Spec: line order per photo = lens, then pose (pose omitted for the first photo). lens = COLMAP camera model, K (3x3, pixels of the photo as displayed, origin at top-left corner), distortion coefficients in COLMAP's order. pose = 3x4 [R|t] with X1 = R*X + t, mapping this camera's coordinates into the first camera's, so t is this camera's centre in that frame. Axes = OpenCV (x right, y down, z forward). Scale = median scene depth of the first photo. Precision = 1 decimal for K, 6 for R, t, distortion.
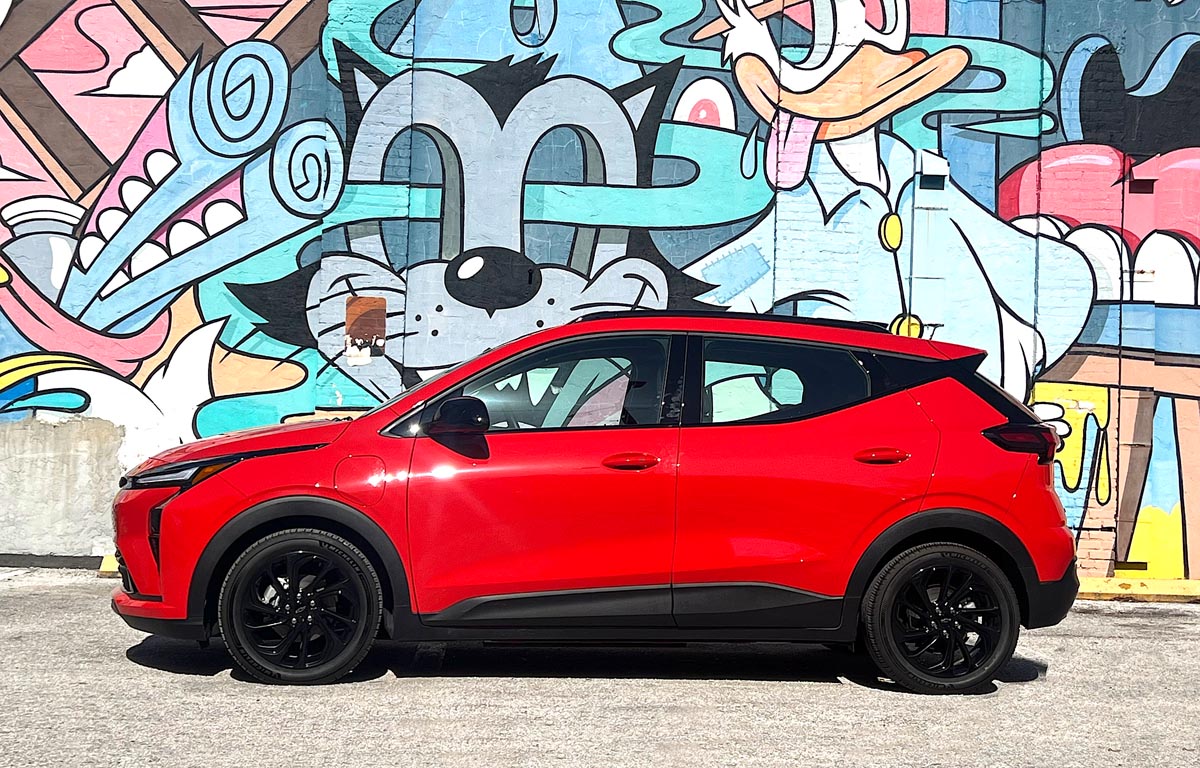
lens RADIAL K [[1530.6, 0, 611.2], [0, 1530.6, 380.2], [0, 0, 1]] dist [0.140250, 0.000000]
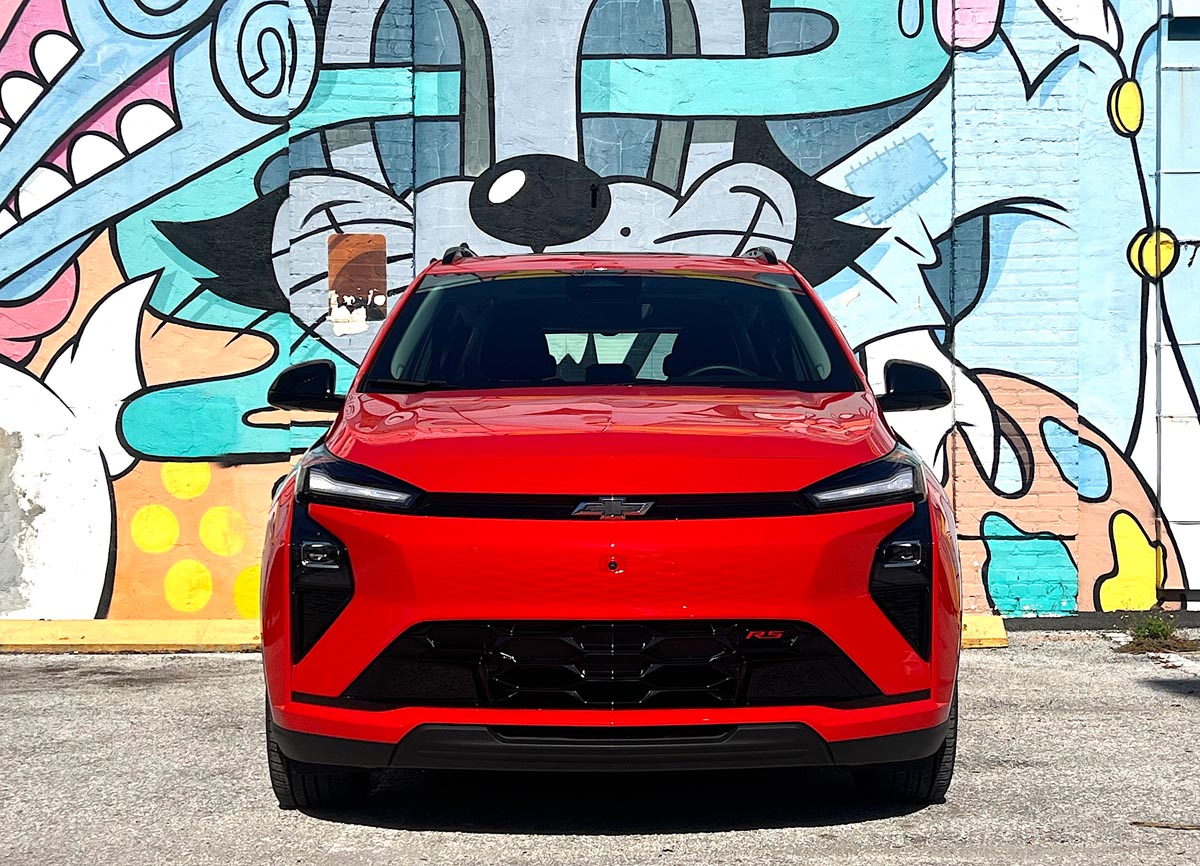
lens RADIAL K [[1725.5, 0, 657.0], [0, 1725.5, 430.8], [0, 0, 1]] dist [0.088666, 0.000000]
pose [[0.998346, -0.034887, -0.045697, 0.006782], [0.036122, 0.998997, 0.026478, 0.017829], [0.044728, -0.028085, 0.998604, 0.229574]]
